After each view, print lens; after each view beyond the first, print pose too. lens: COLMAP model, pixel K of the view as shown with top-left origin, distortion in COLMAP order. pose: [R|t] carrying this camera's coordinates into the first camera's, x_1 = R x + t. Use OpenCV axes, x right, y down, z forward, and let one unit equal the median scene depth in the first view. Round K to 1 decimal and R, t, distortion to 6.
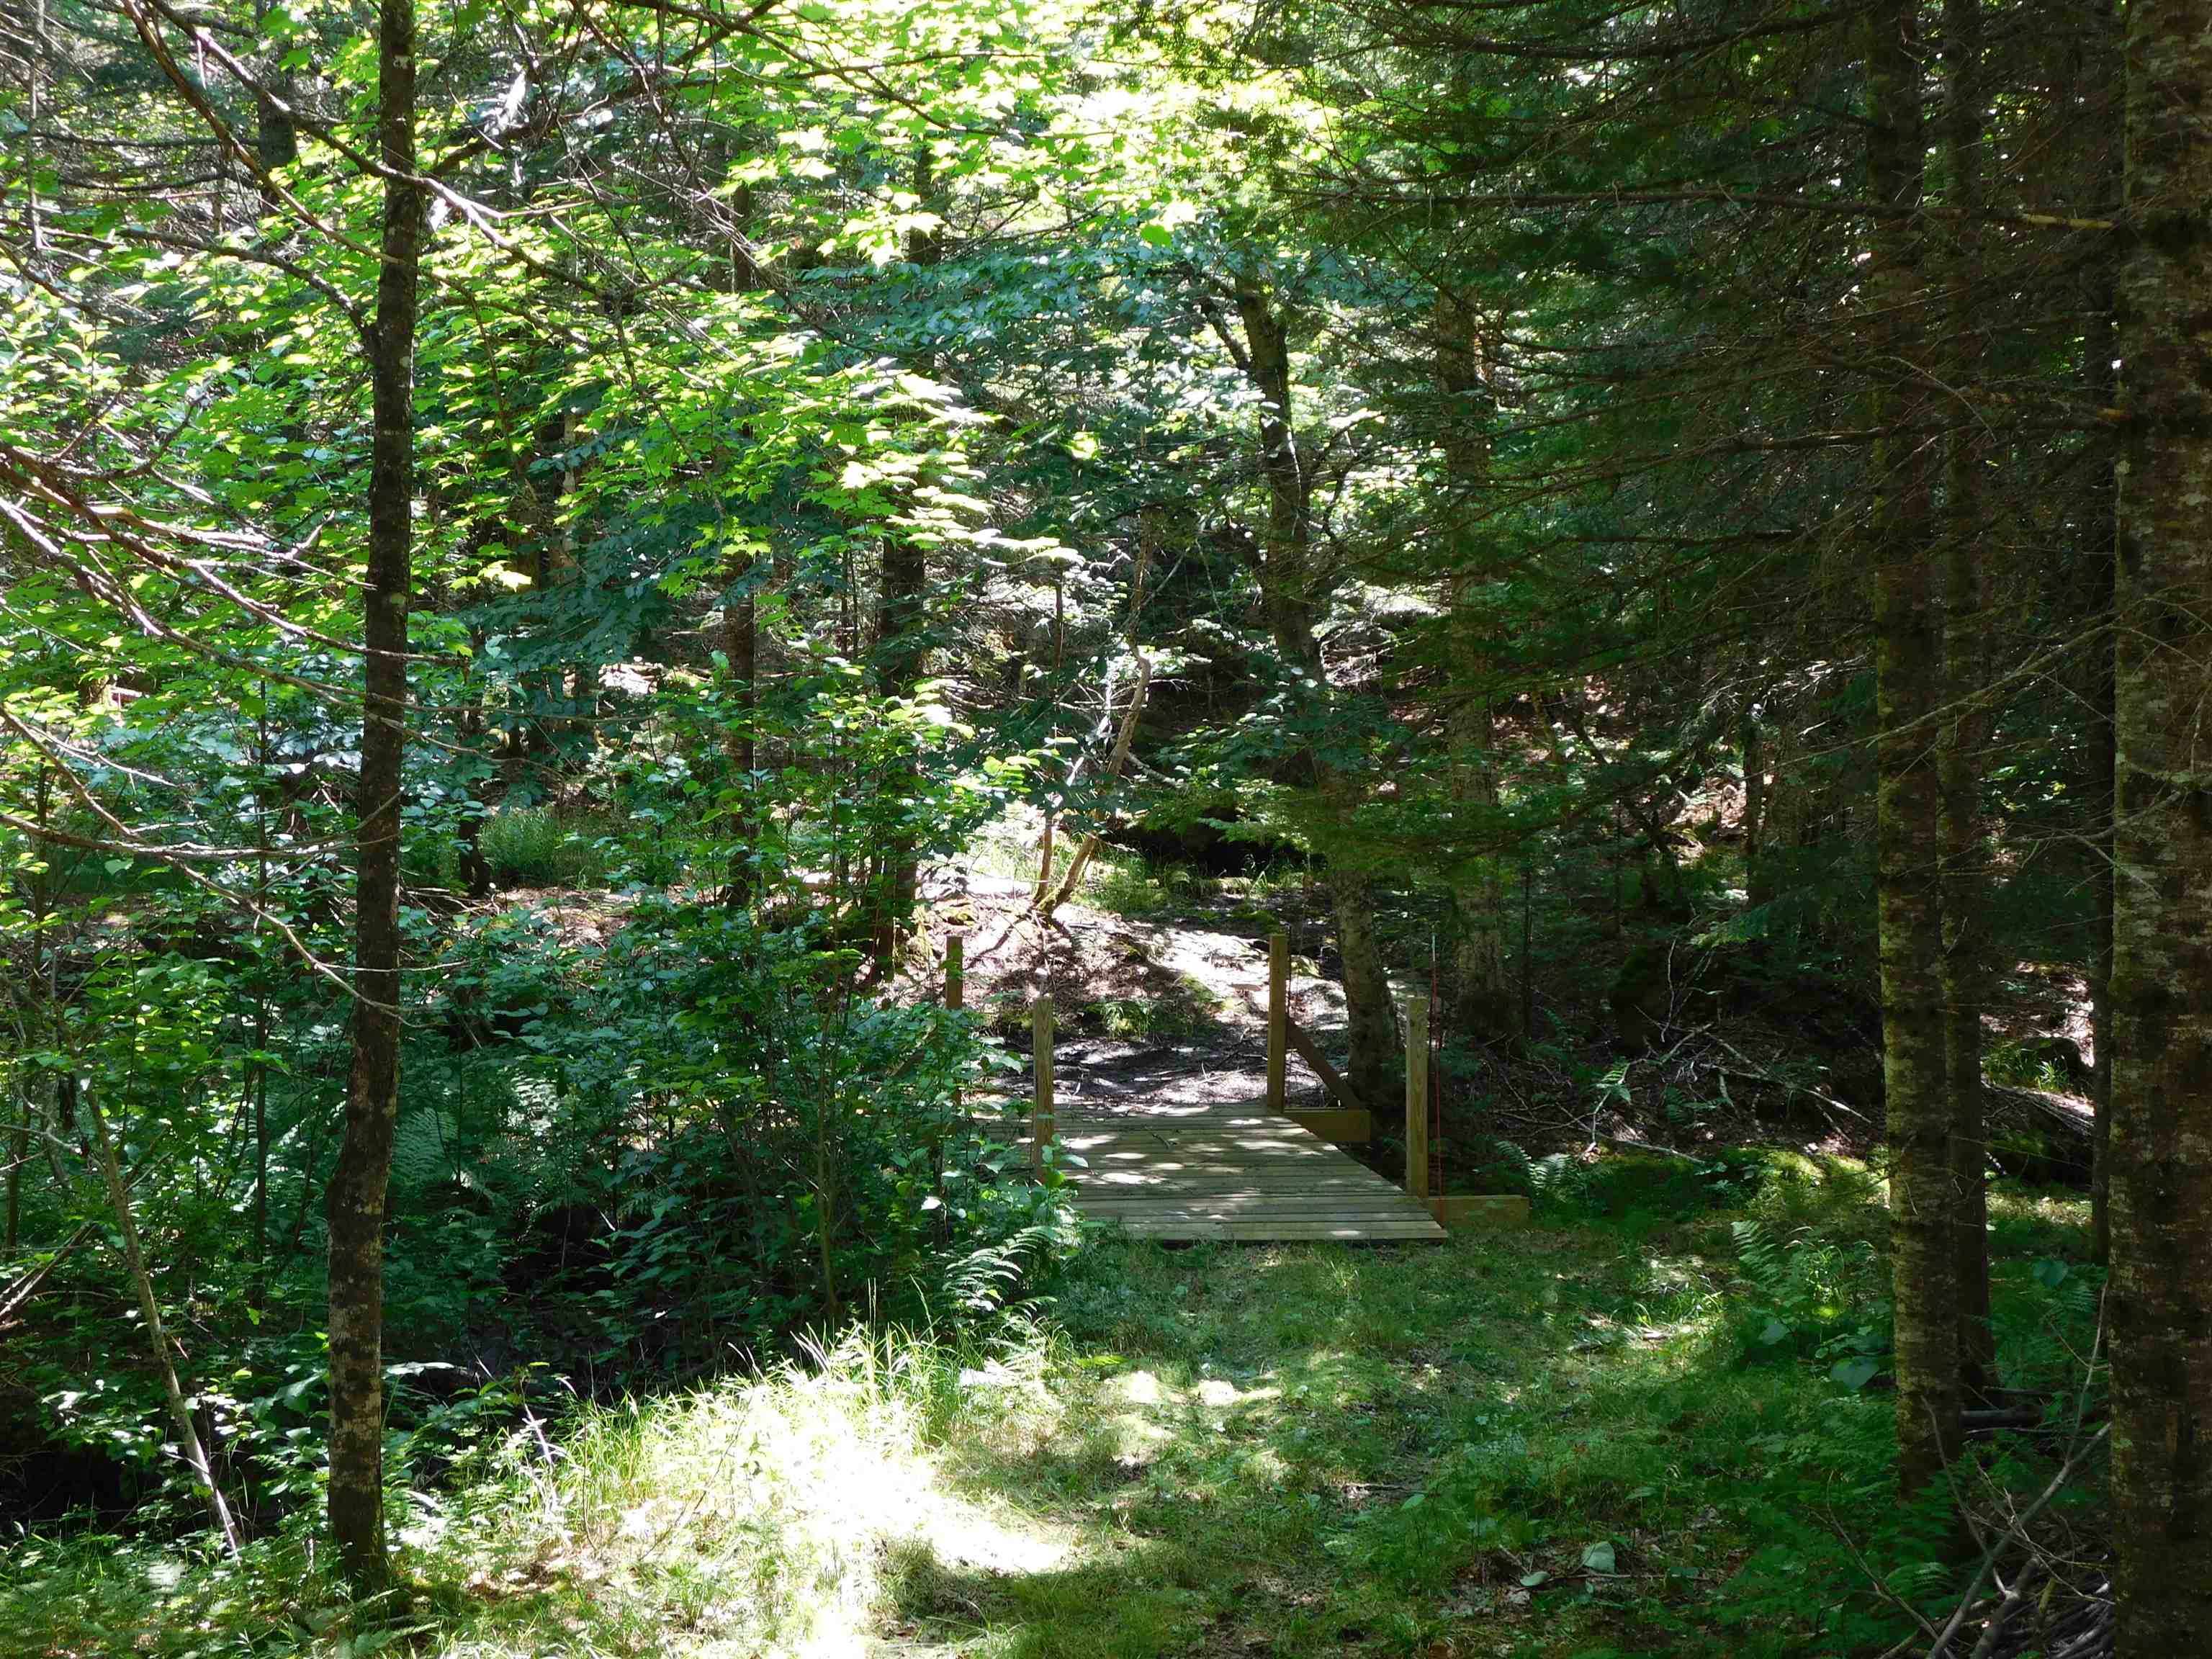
lens RADIAL K [[3825.5, 0, 1106.0], [0, 3825.5, 829.5], [0, 0, 1]] dist [0.142991, -0.058346]
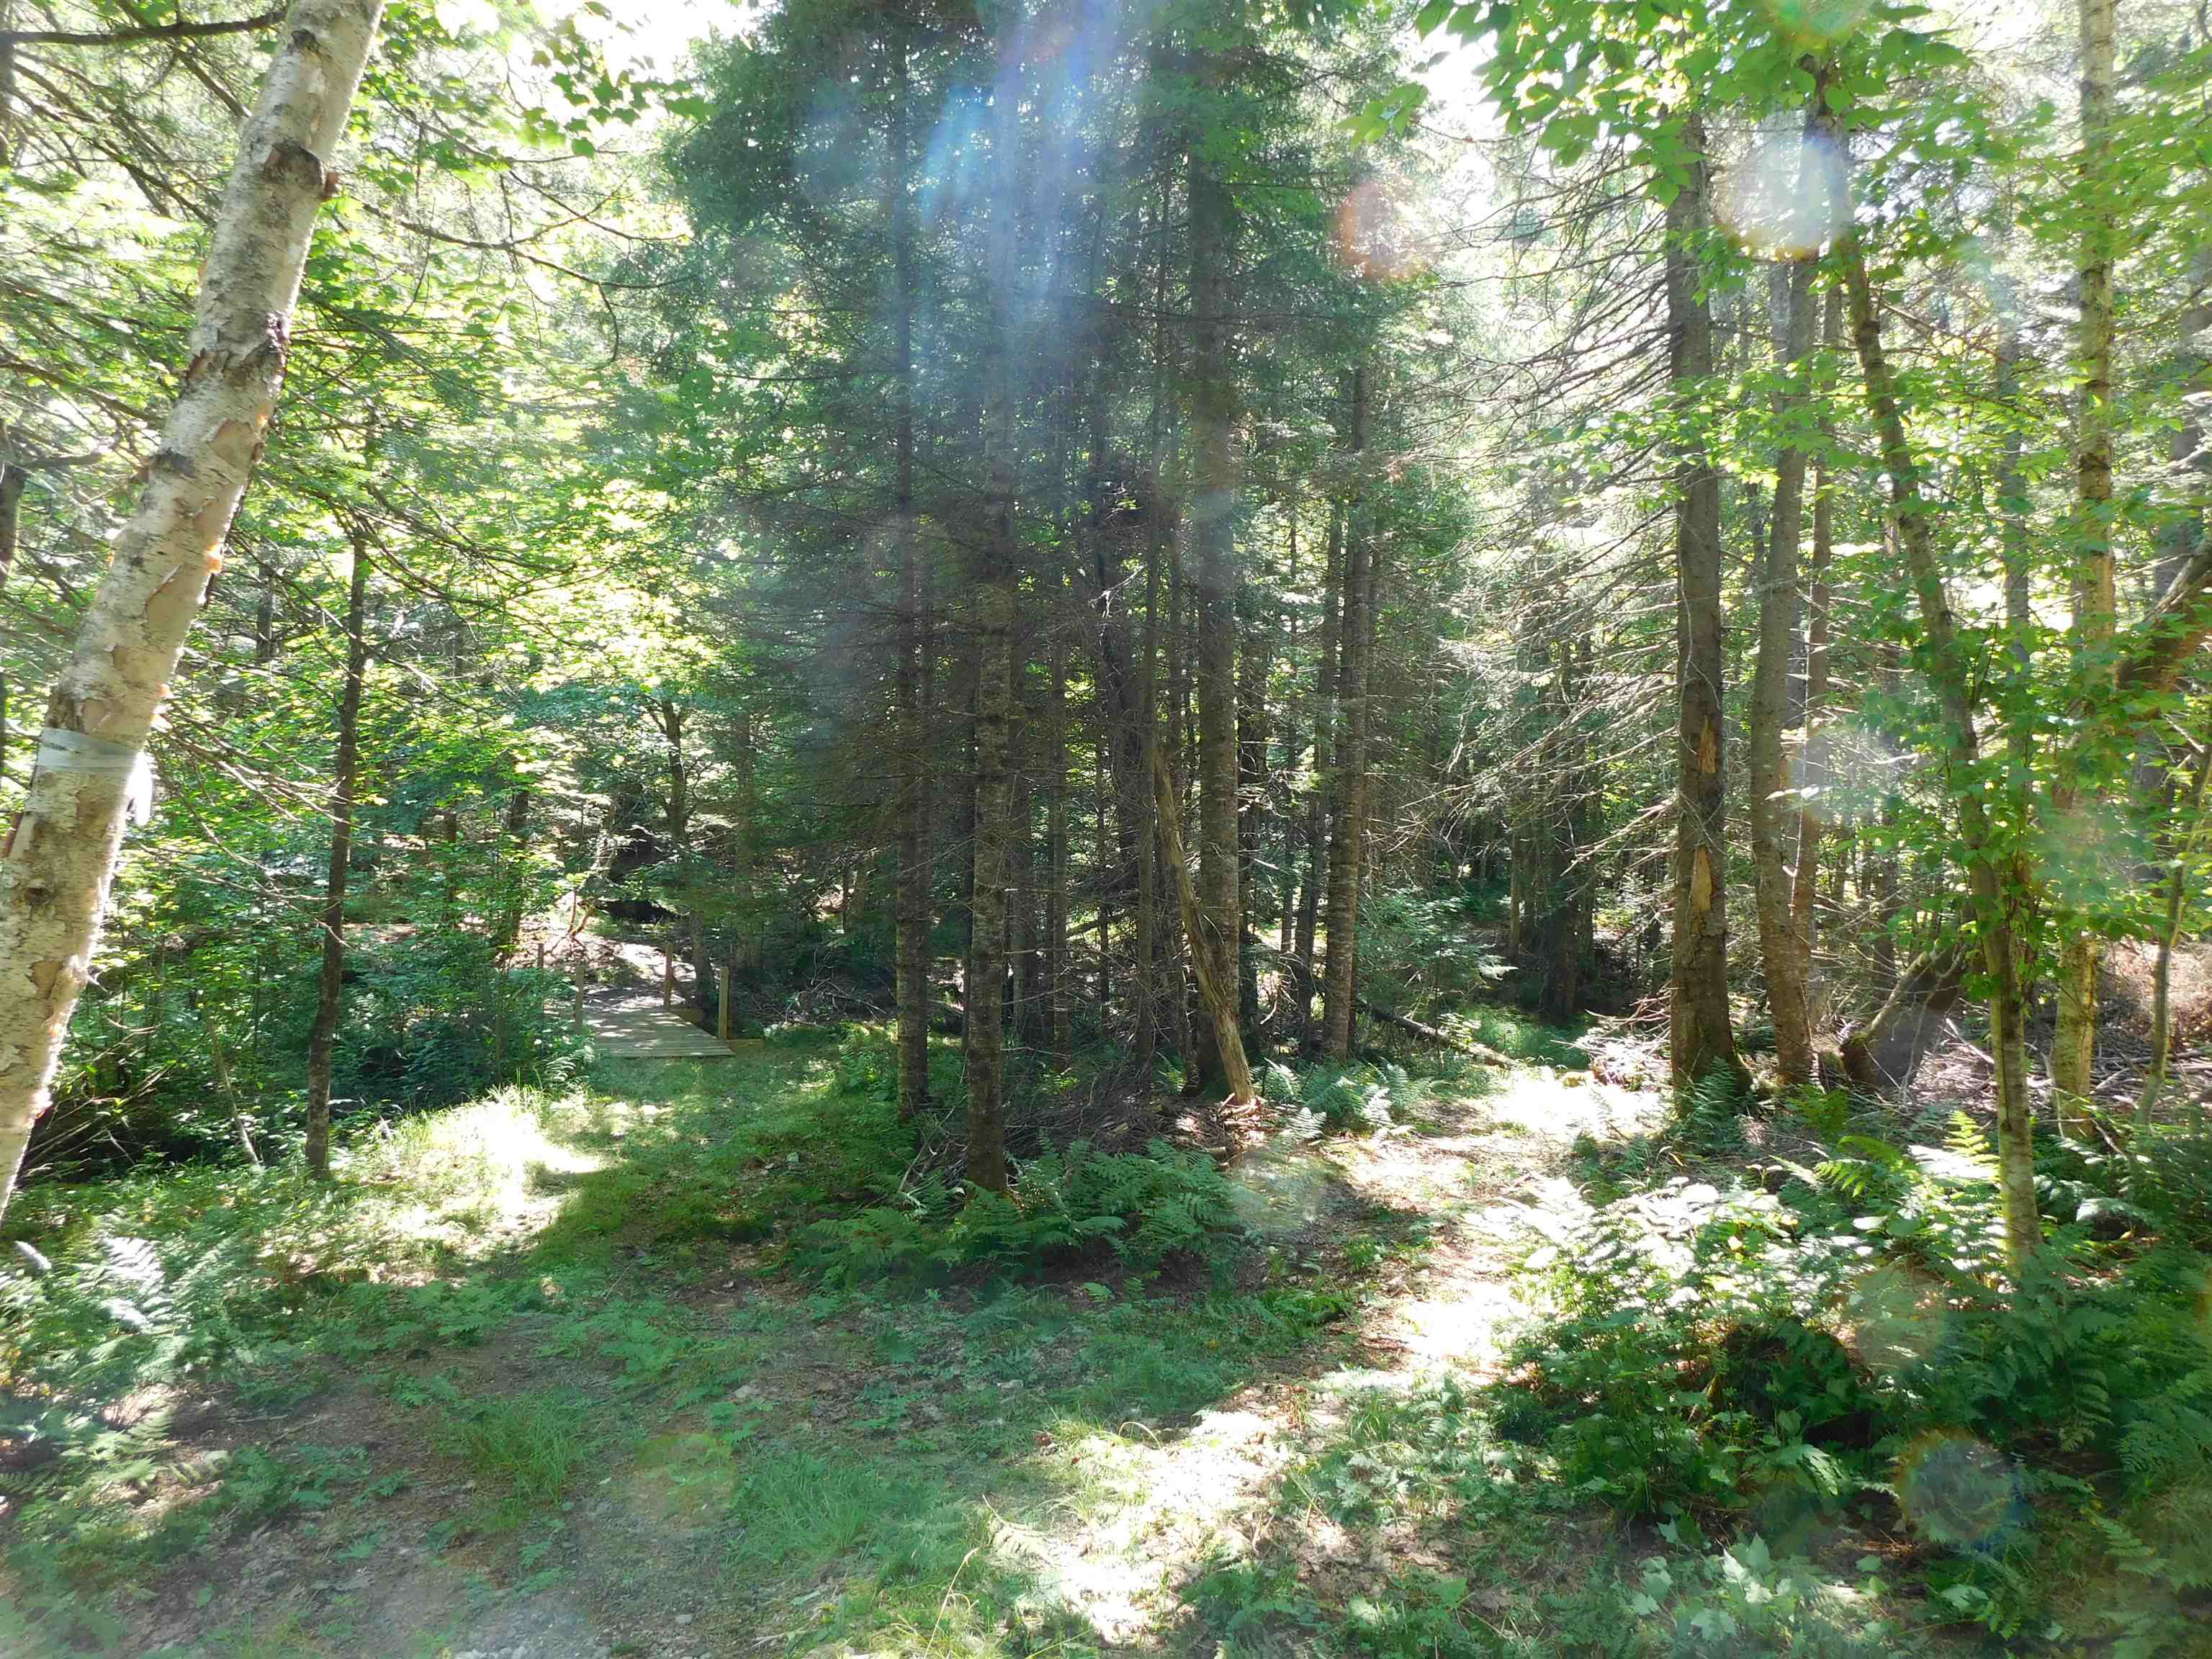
lens RADIAL K [[1482.7, 0, 1106.0], [0, 1482.7, 829.5], [0, 0, 1]] dist [0.026689, 0.000011]
pose [[0.940750, 0.034885, 0.337301, -0.025922], [-0.015803, 0.998124, -0.059153, 0.005153], [-0.338731, 0.050318, 0.939537, -0.097335]]
